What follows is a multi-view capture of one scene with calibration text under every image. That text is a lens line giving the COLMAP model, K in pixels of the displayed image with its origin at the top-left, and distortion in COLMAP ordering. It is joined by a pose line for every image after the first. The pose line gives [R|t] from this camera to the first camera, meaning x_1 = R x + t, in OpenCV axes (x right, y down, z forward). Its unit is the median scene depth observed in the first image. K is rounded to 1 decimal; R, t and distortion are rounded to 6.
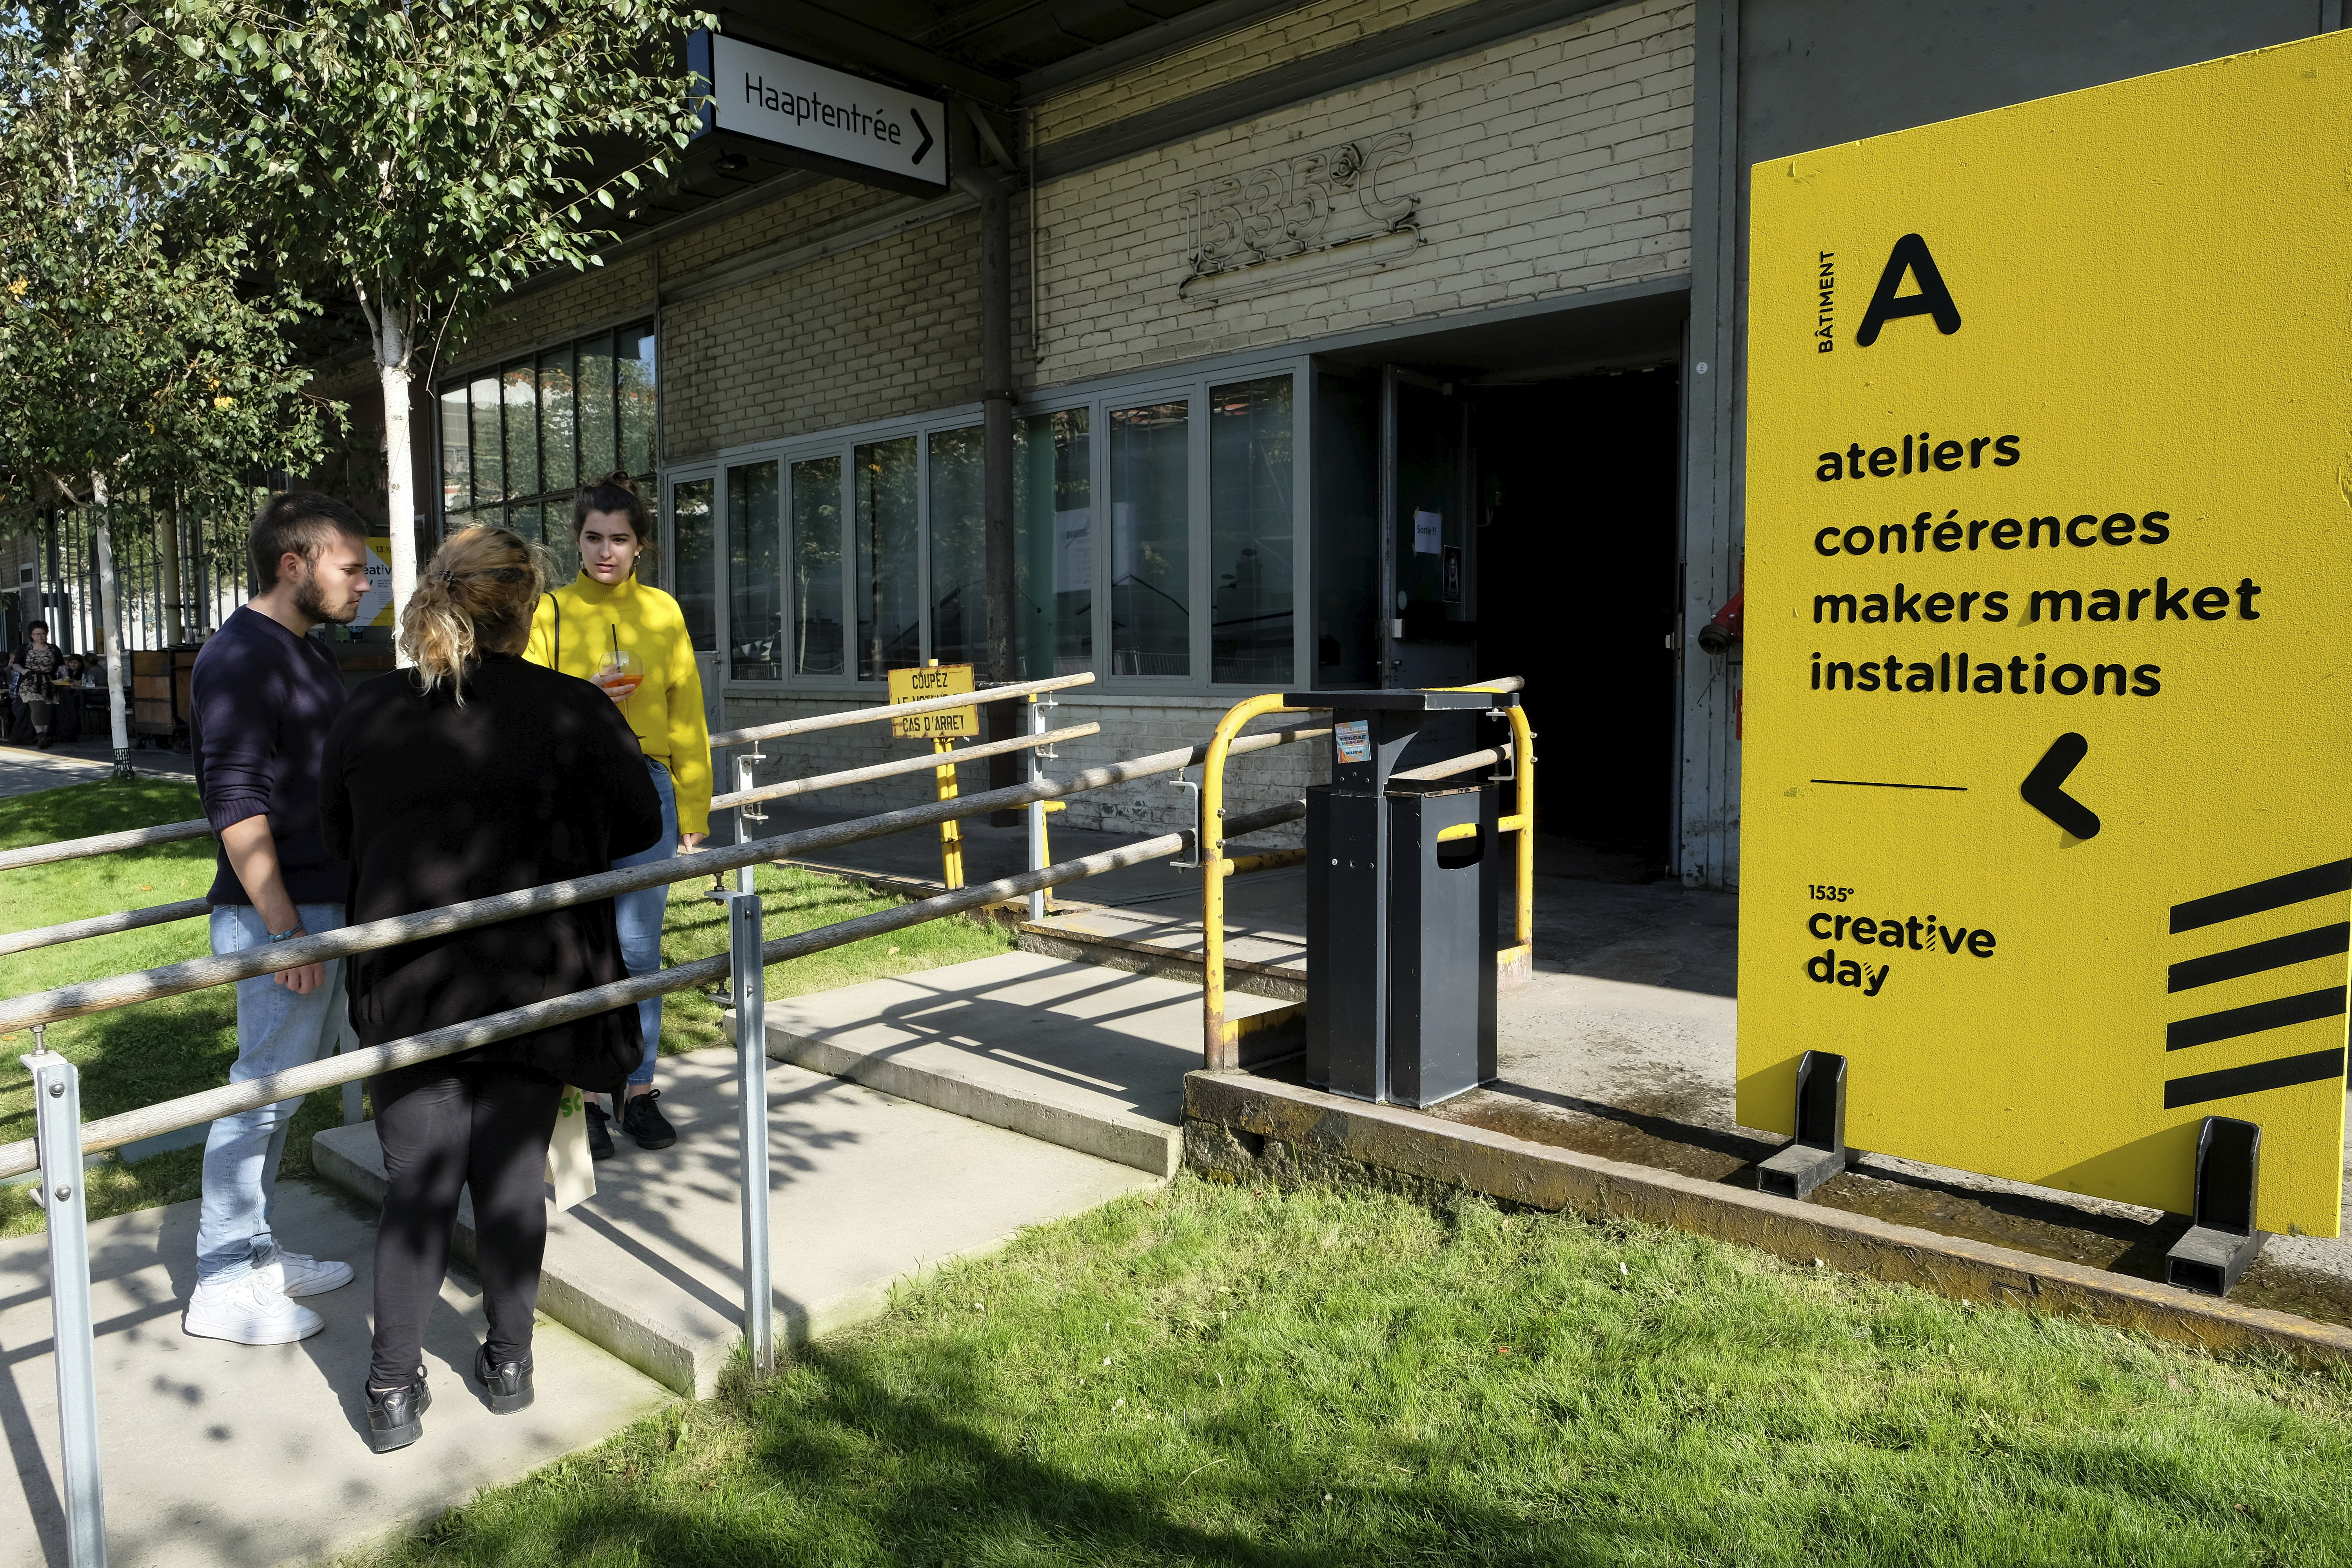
lens RADIAL K [[1828.2, 0, 1176.0], [0, 1828.2, 784.0], [0, 0, 1]] dist [-0.012701, 0.026788]
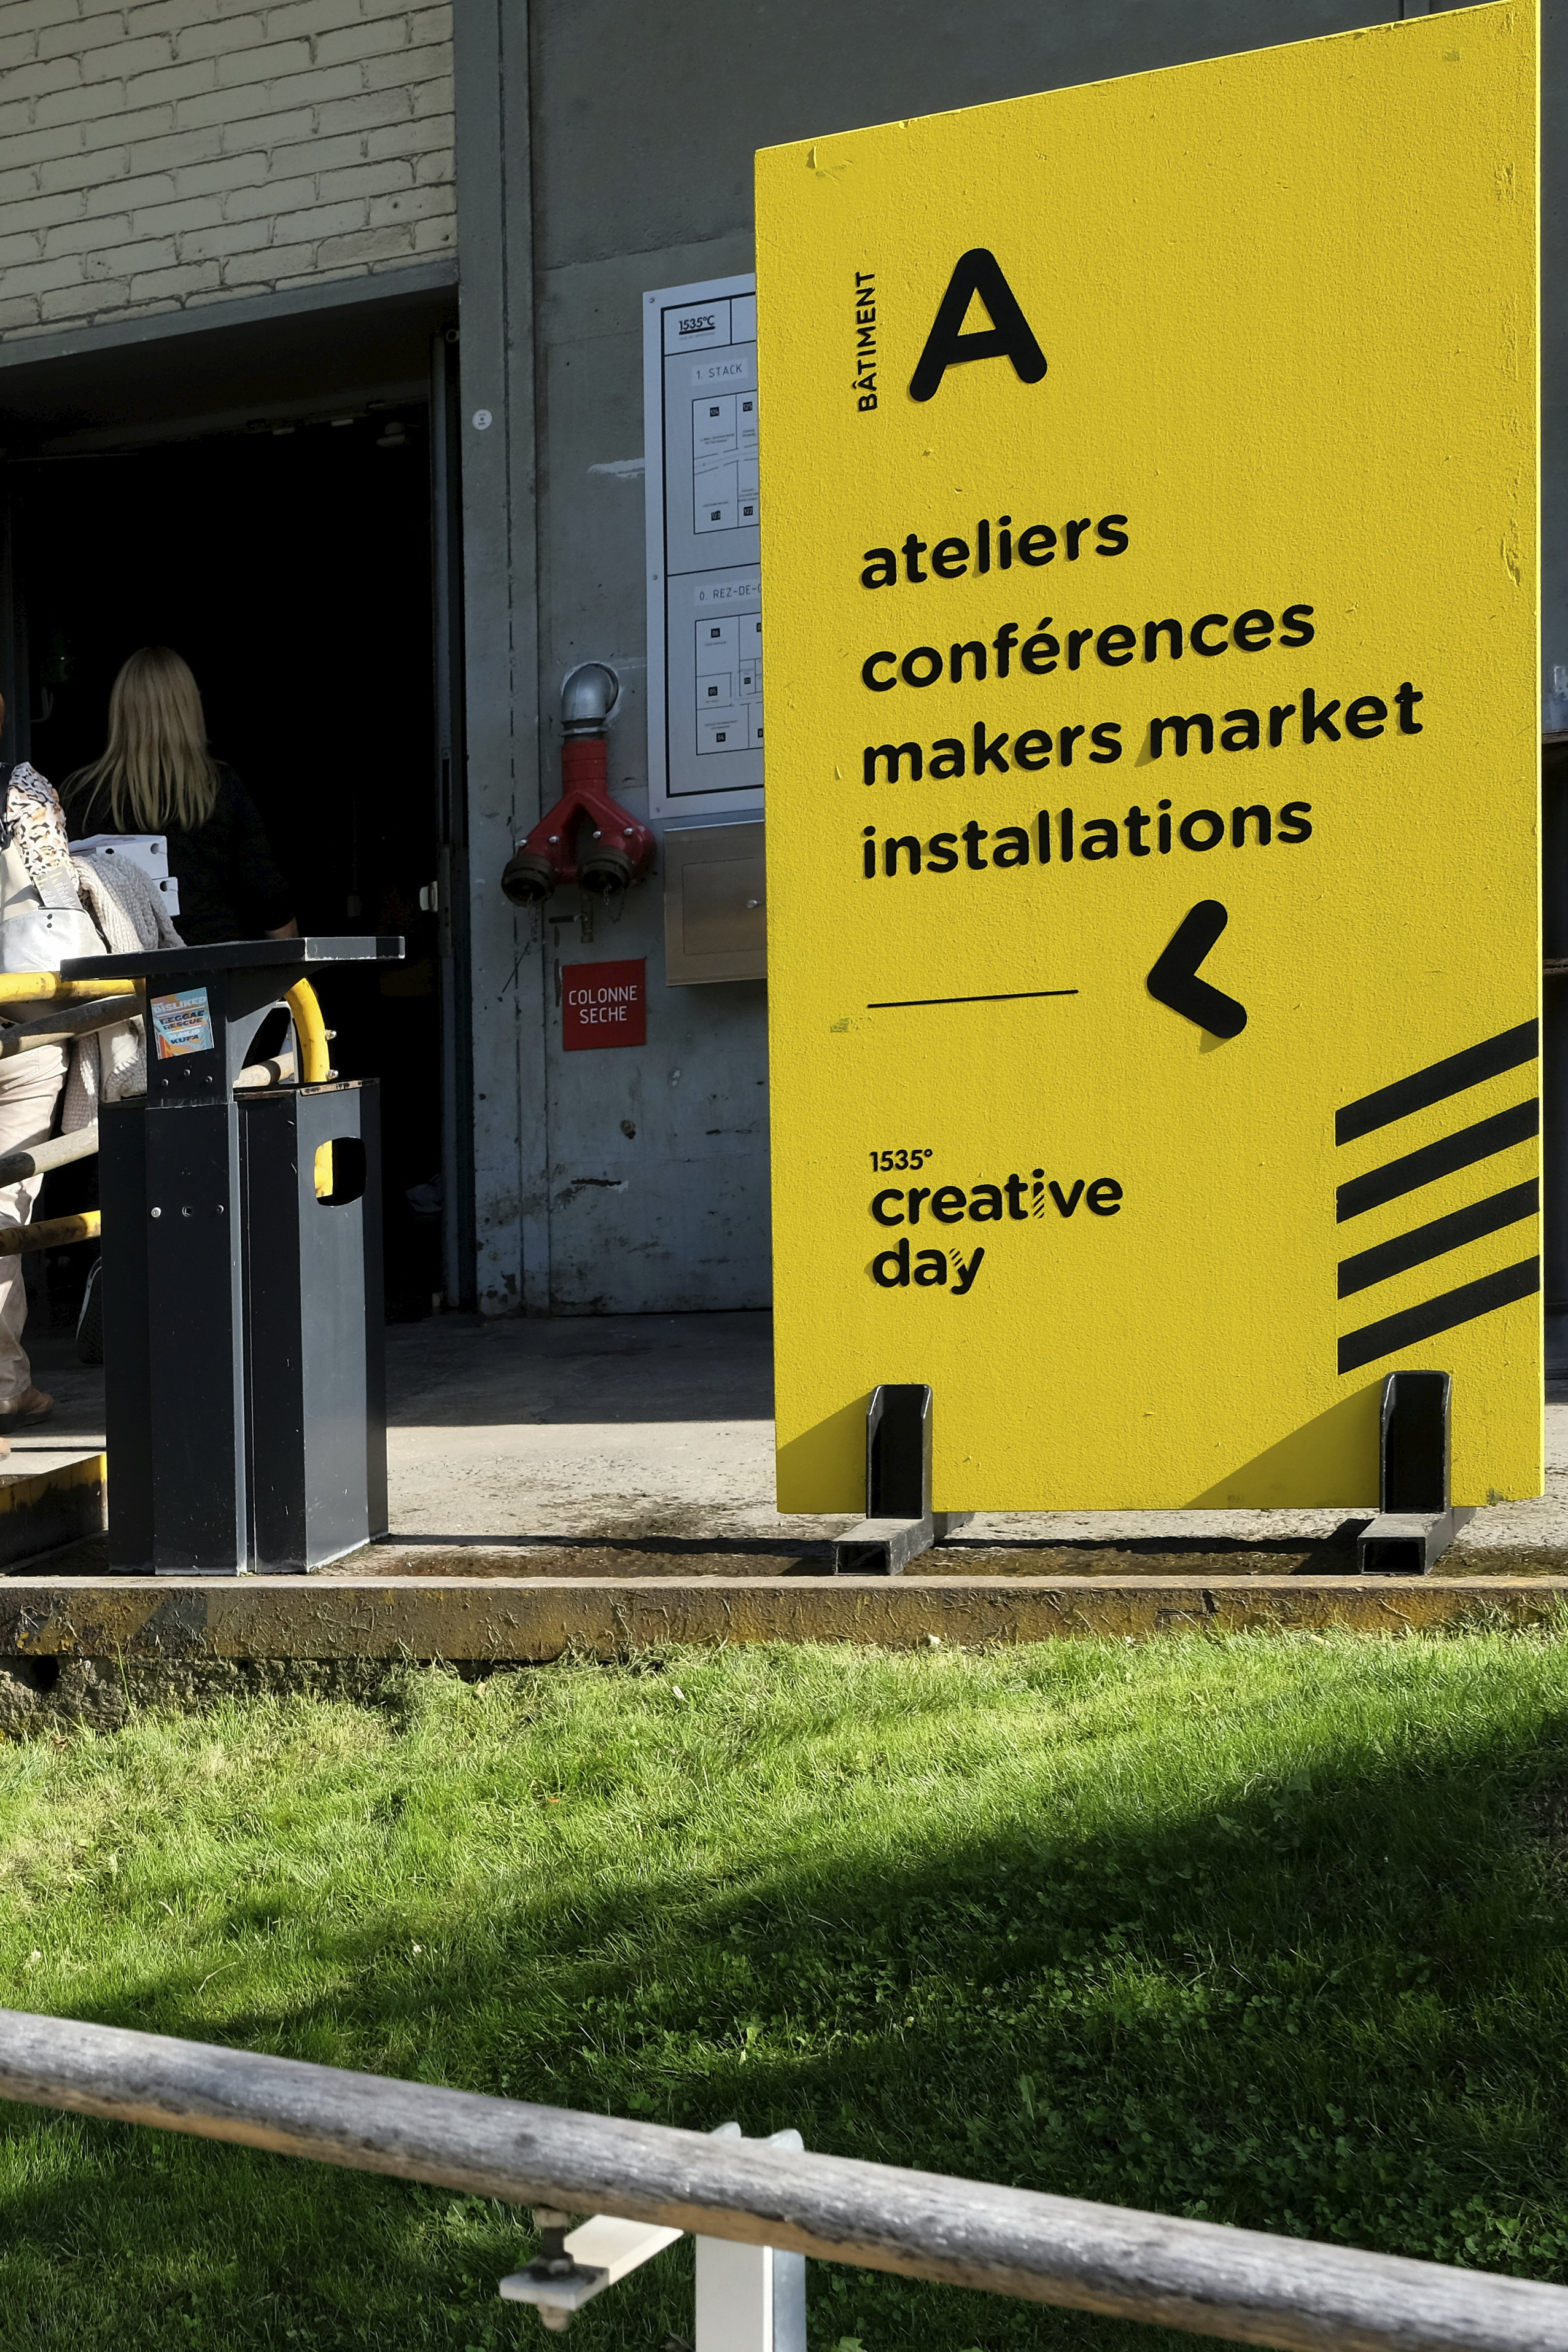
lens RADIAL K [[2233.4, 0, 784.0], [0, 2233.4, 1176.0], [0, 0, 1]] dist [0.008615, 0.007006]
pose [[0.966885, -0.108609, 0.230948, 0.088085], [0.088321, 0.991410, 0.096469, -0.020862], [-0.239441, -0.072877, 0.968172, 0.117382]]
